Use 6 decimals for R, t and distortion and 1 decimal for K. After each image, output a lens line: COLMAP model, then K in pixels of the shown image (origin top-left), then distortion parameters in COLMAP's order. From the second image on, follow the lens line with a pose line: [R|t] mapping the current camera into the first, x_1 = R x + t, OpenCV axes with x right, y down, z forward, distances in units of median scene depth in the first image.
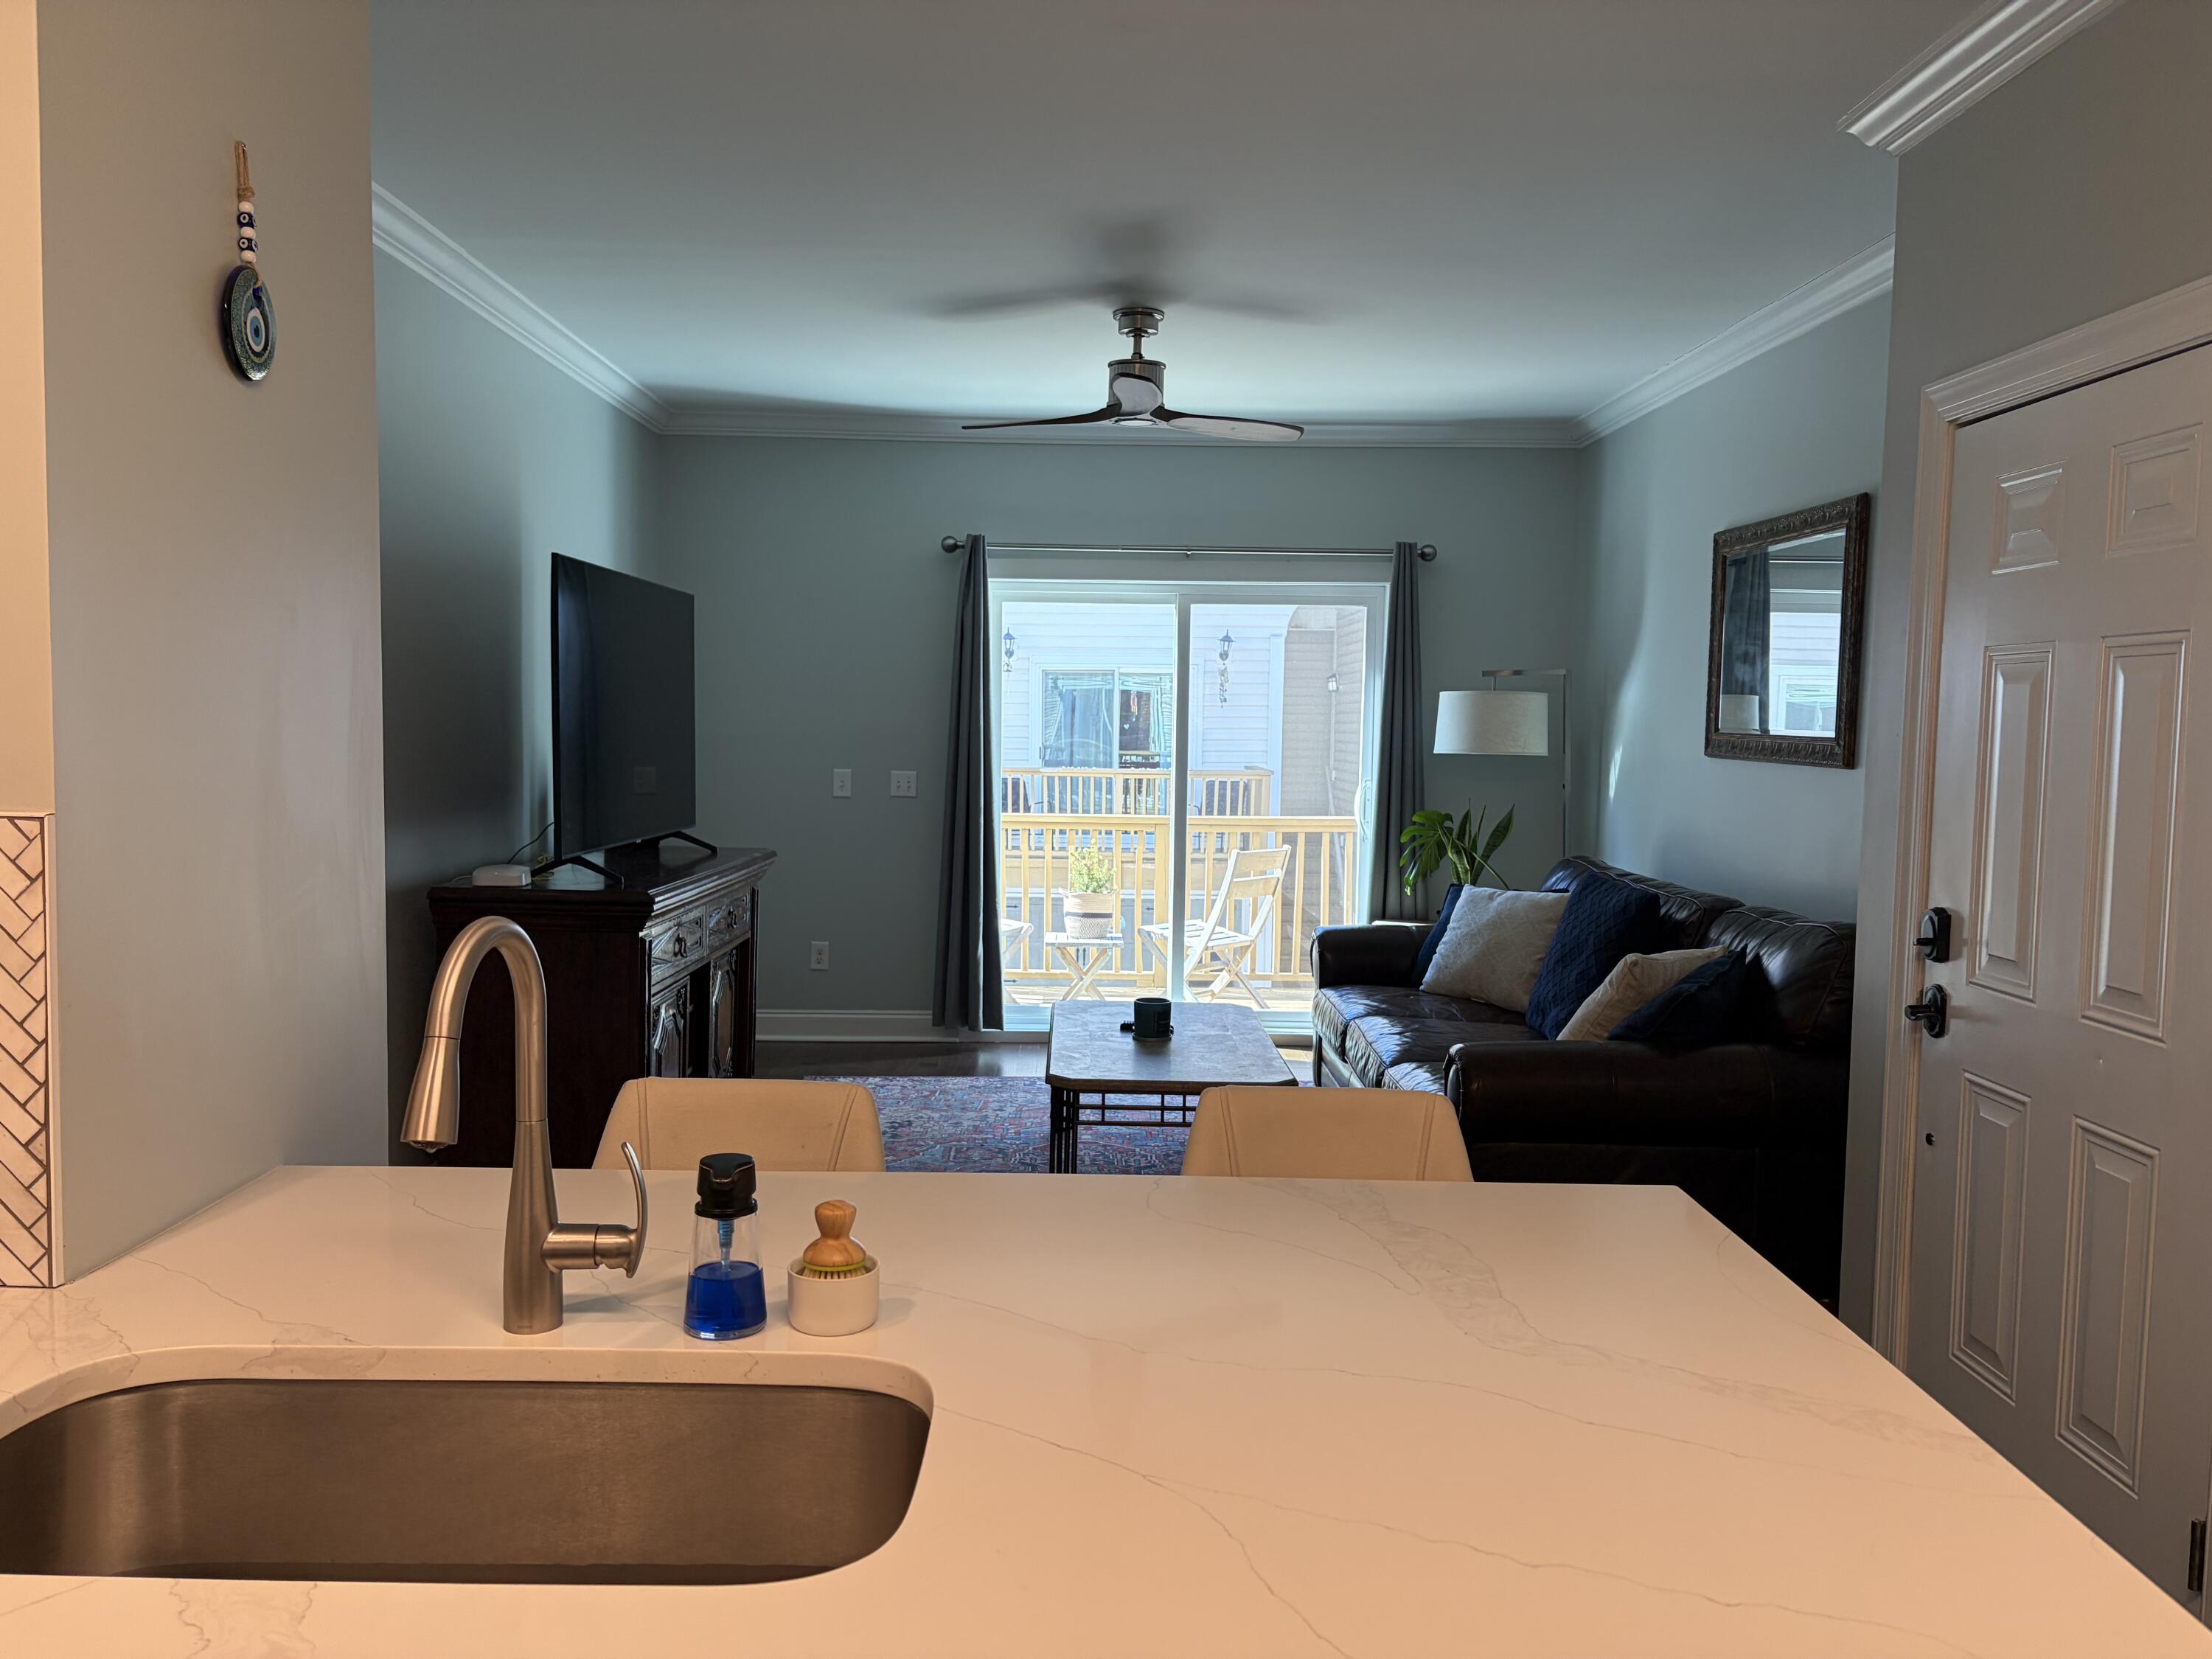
lens RADIAL K [[1682.9, 0, 1072.6], [0, 1682.9, 838.4], [0, 0, 1]] dist [0.039216, -0.001106]
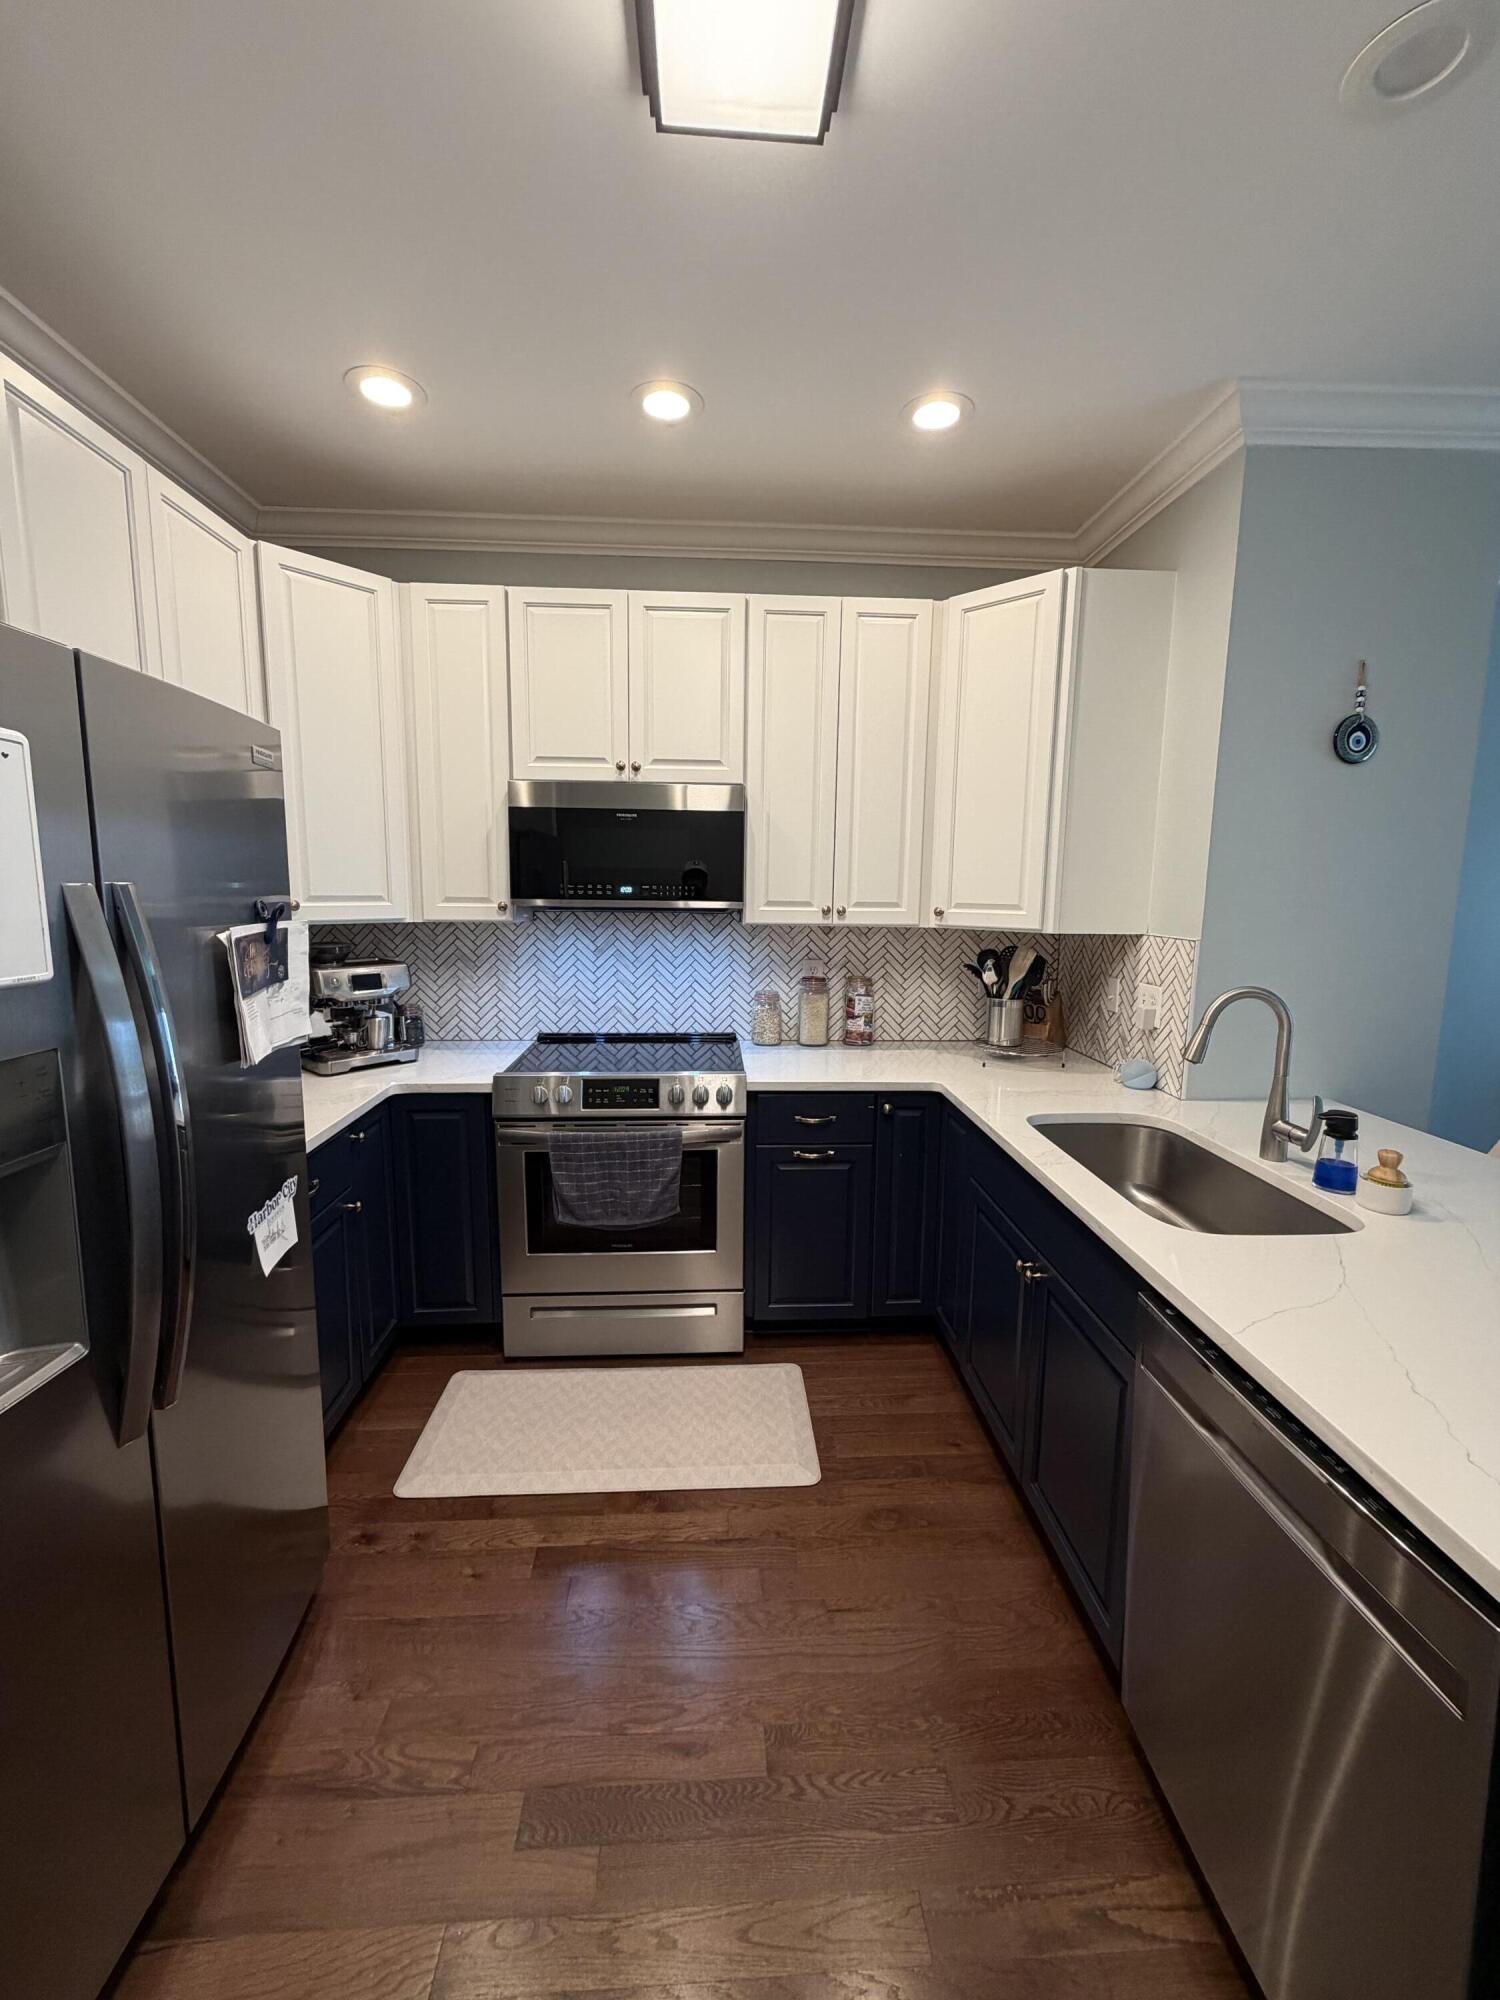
lens RADIAL K [[794.4, 0, 745.7], [0, 794.4, 980.5], [0, 0, 1]] dist [0.000048, -0.000108]
pose [[0.058887, 0.103415, -0.992894, 0.198380], [-0.081506, 0.991797, 0.098467, -0.004415], [0.994932, 0.075128, 0.066833, 0.041603]]
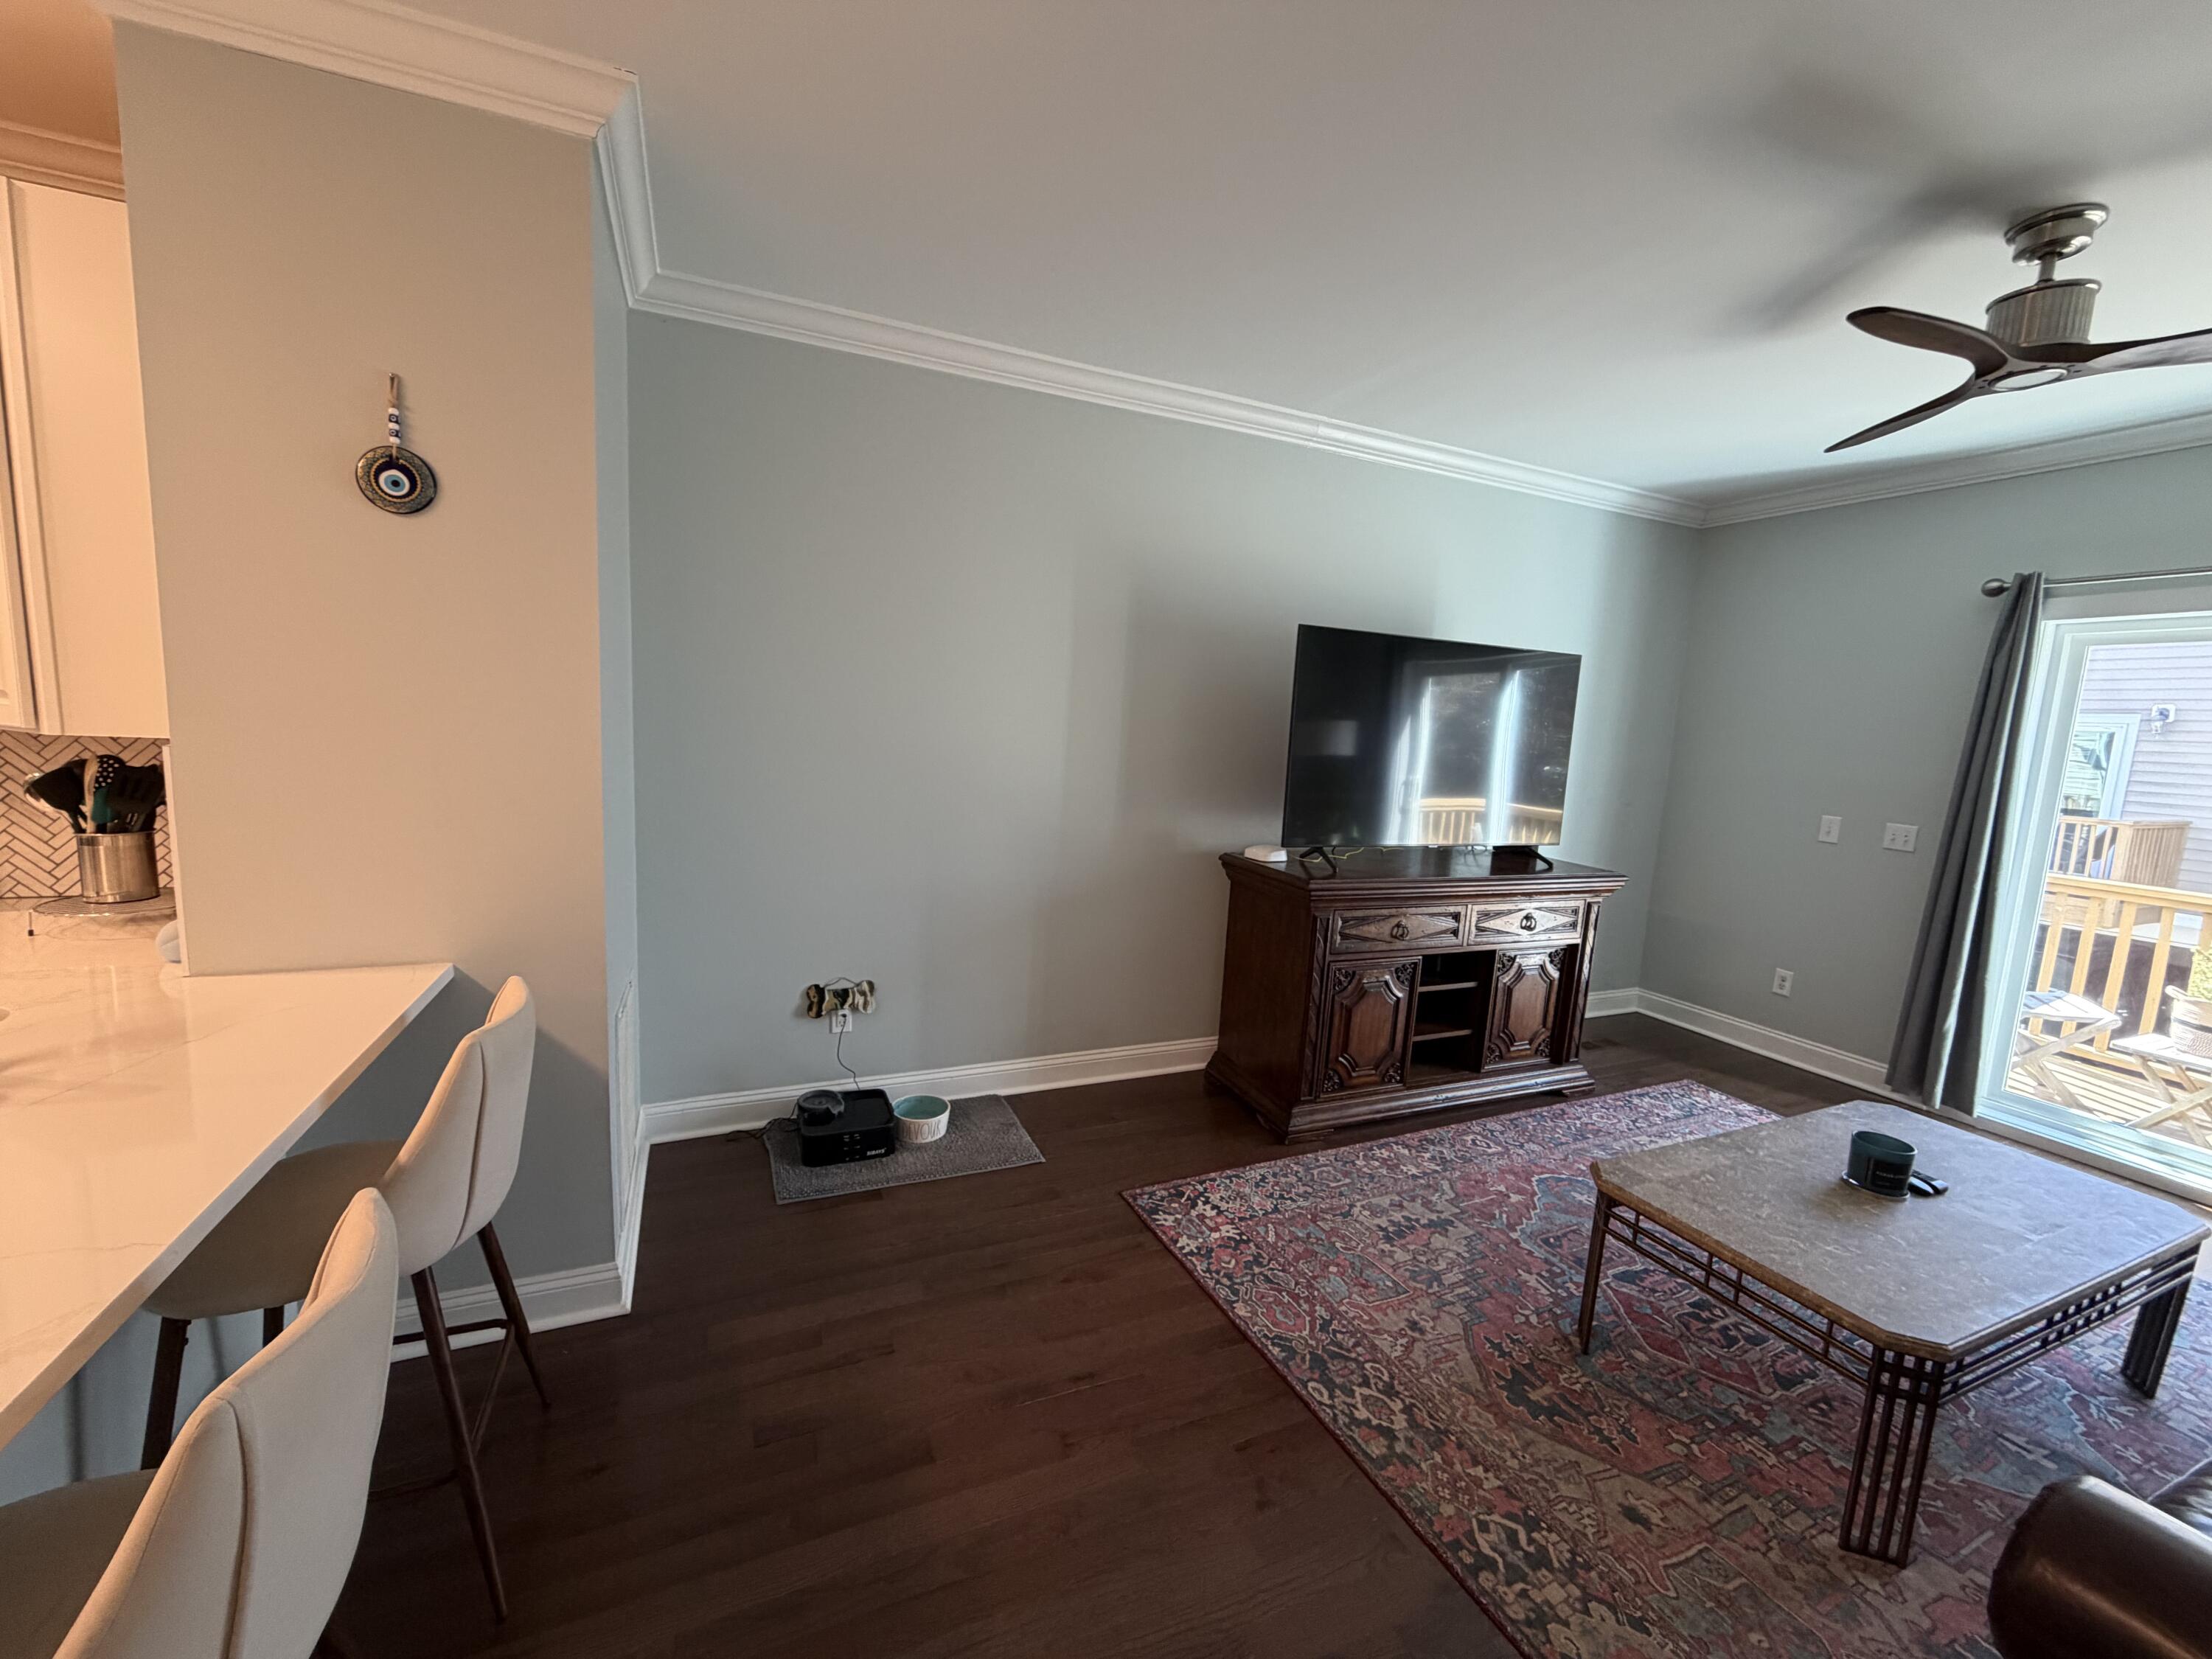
lens RADIAL K [[878.6, 0, 1099.0], [0, 878.6, 830.6], [0, 0, 1]] dist [0.000750, -0.000627]
pose [[0.403474, 0.122592, -0.906741, 0.225153], [-0.110435, 0.990264, 0.084744, -0.035367], [0.908302, 0.065943, 0.413084, 0.444966]]
